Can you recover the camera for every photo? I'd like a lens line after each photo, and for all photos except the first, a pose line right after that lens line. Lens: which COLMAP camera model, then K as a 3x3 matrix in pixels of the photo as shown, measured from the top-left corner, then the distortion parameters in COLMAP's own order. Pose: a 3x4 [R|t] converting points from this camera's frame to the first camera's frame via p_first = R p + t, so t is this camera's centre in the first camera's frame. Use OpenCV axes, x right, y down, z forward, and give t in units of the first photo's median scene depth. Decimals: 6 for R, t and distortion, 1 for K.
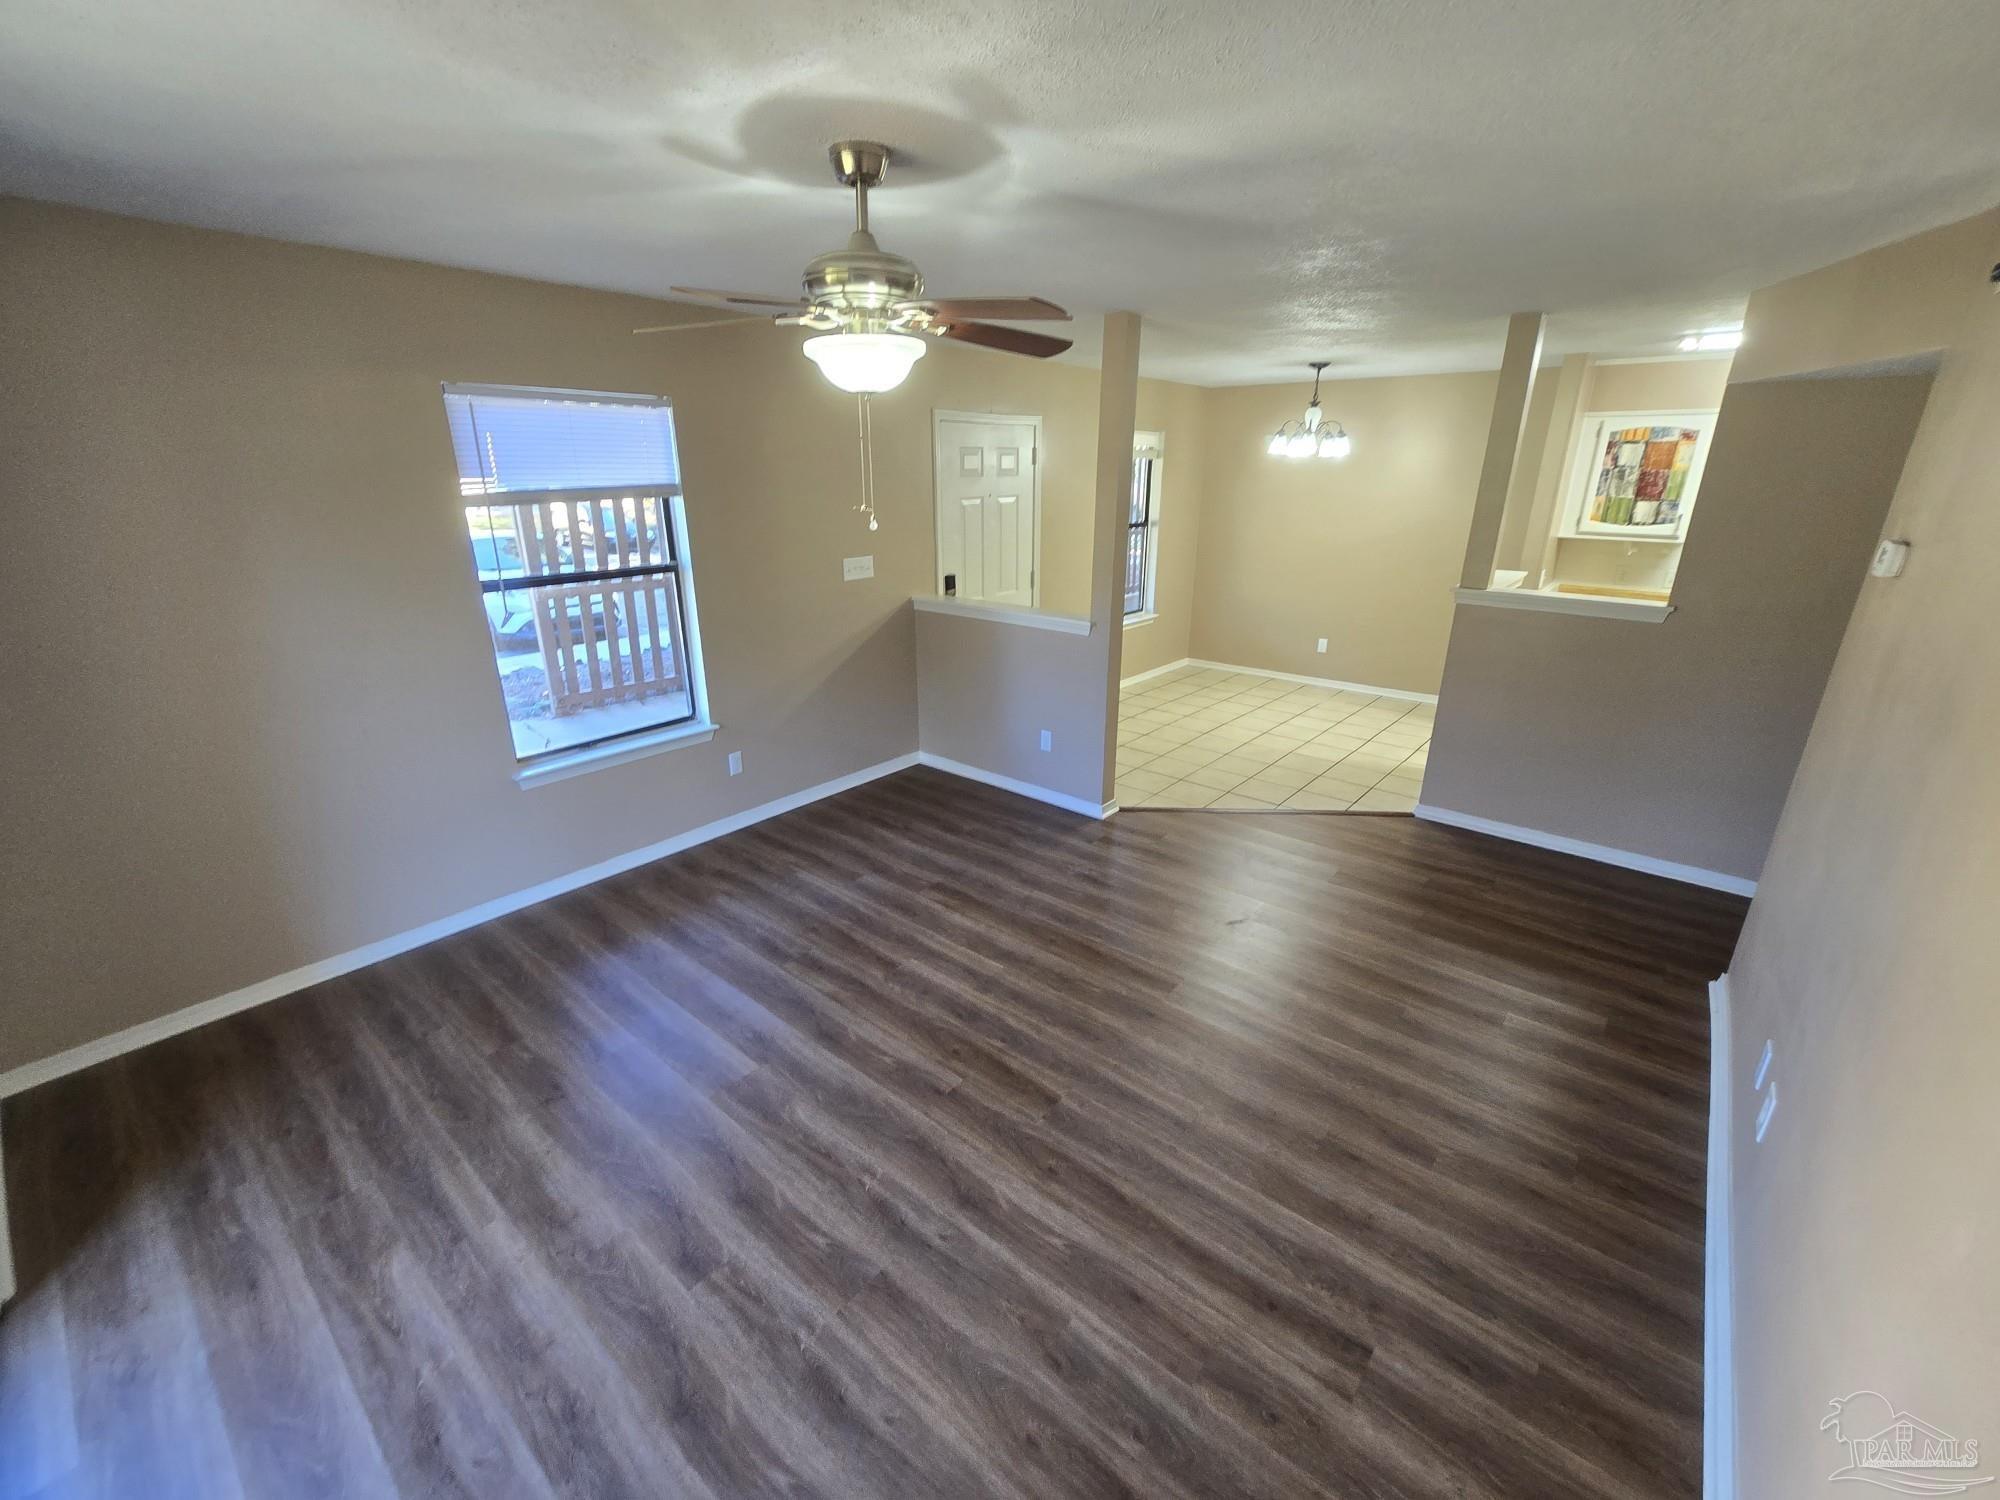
lens RADIAL K [[818.6, 0, 991.3], [0, 818.6, 756.1], [0, 0, 1]] dist [0.000887, 0.000065]
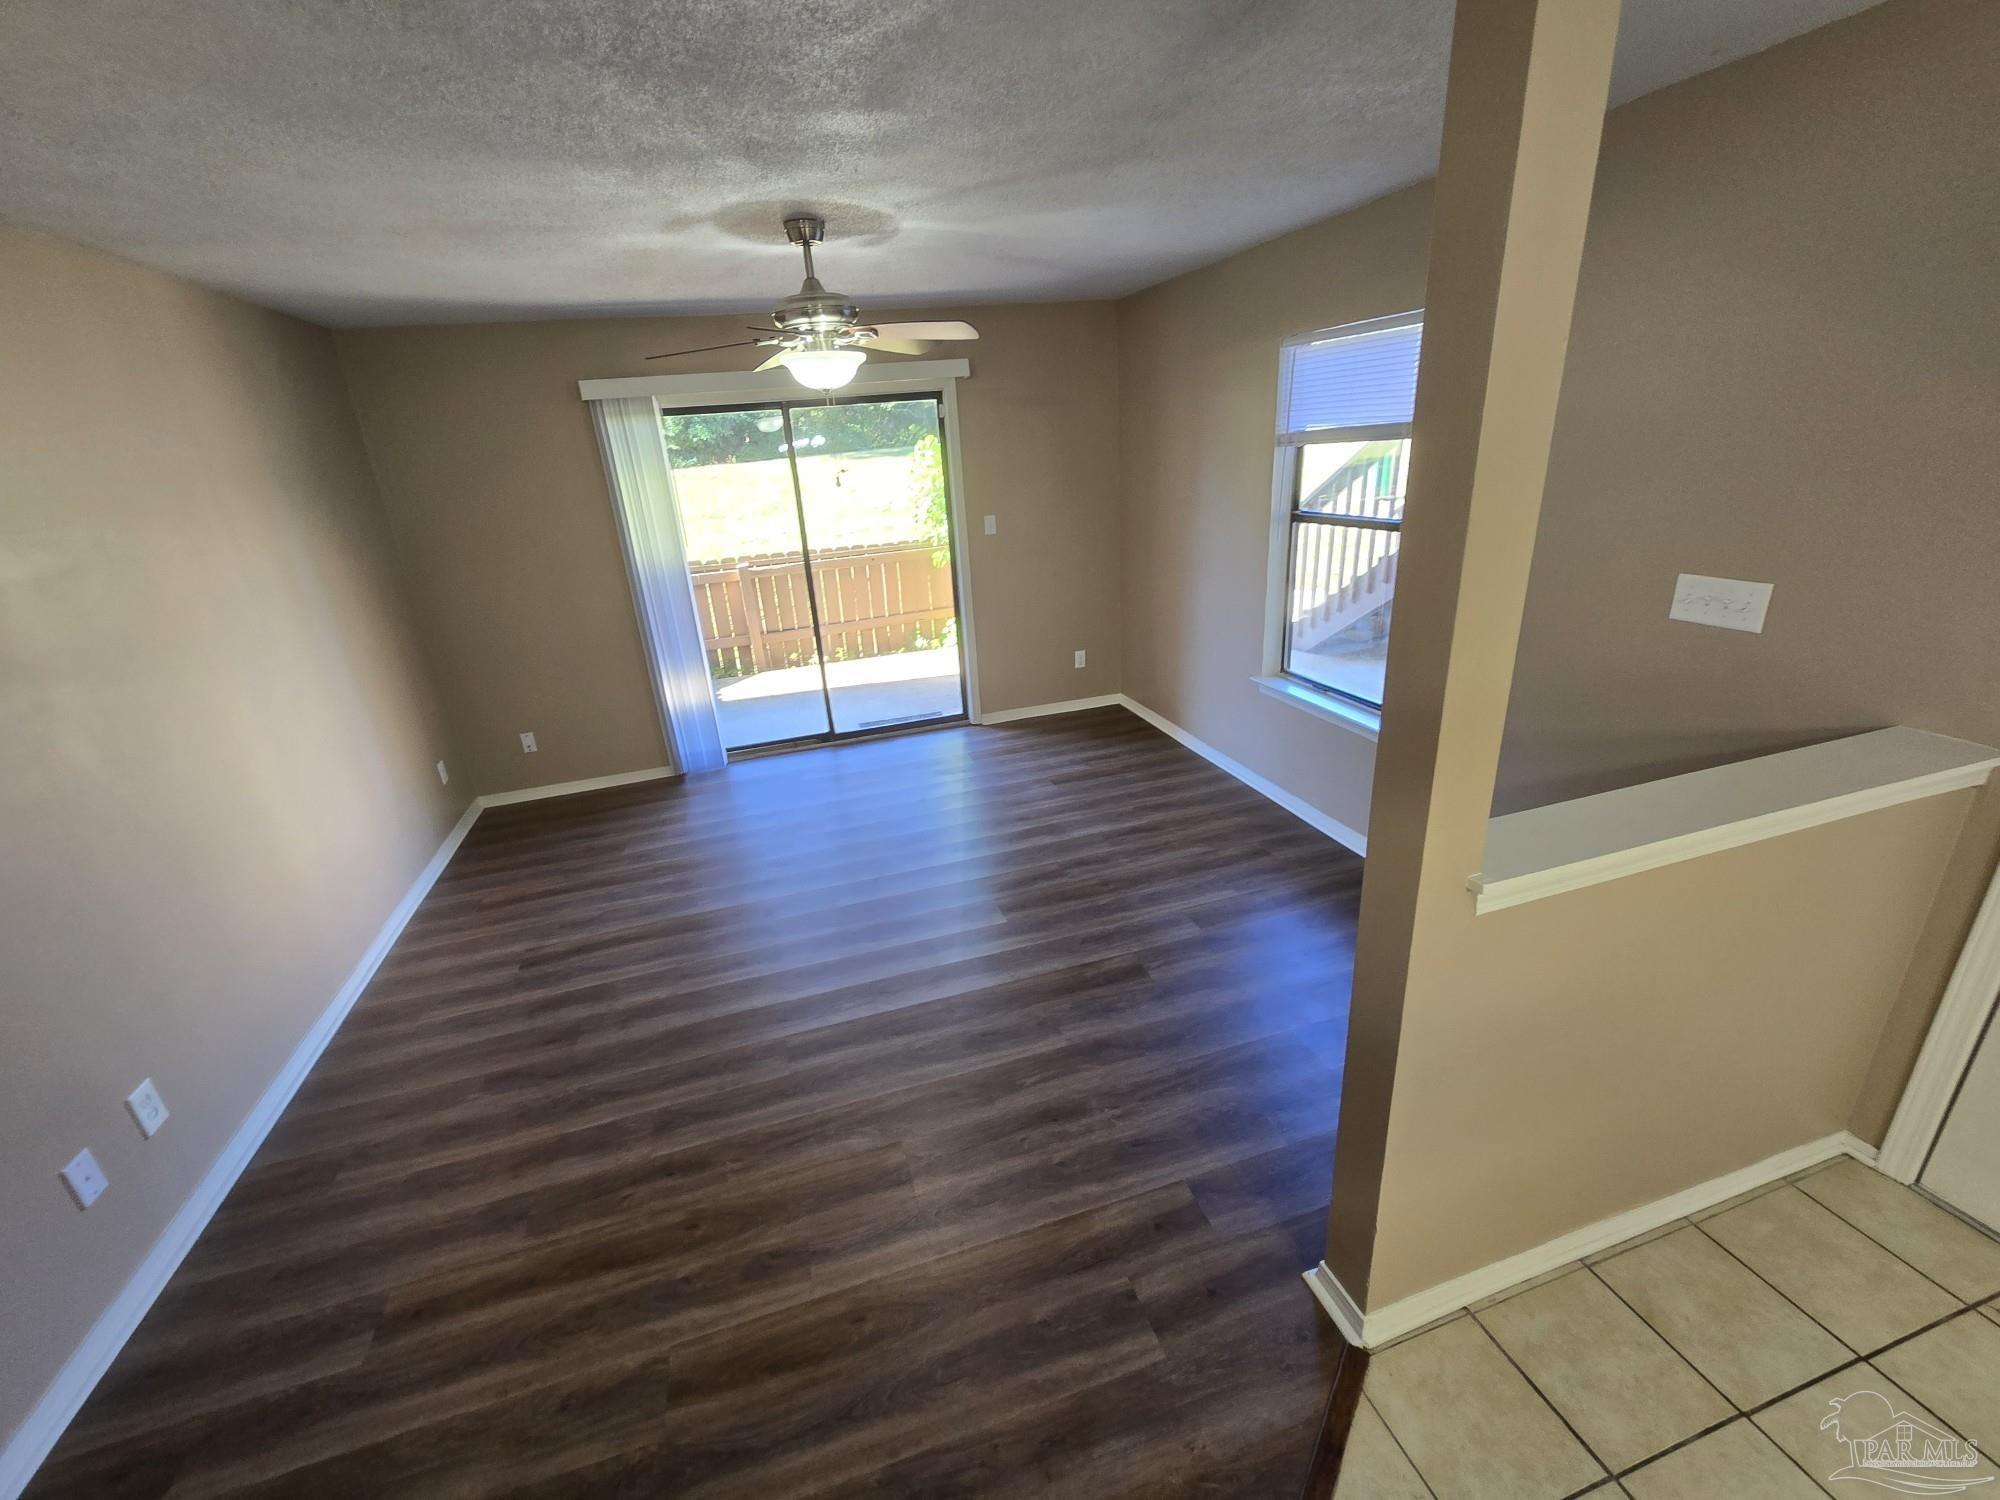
lens RADIAL K [[849.7, 0, 1000.0], [0, 849.7, 750.0], [0, 0, 1]] dist [0.000100, 0.000014]
pose [[-0.540420, 0.334003, -0.772261, 1.090591], [-0.211401, 0.834492, 0.508854, -0.778272], [0.814405, 0.438252, -0.380368, 2.190747]]
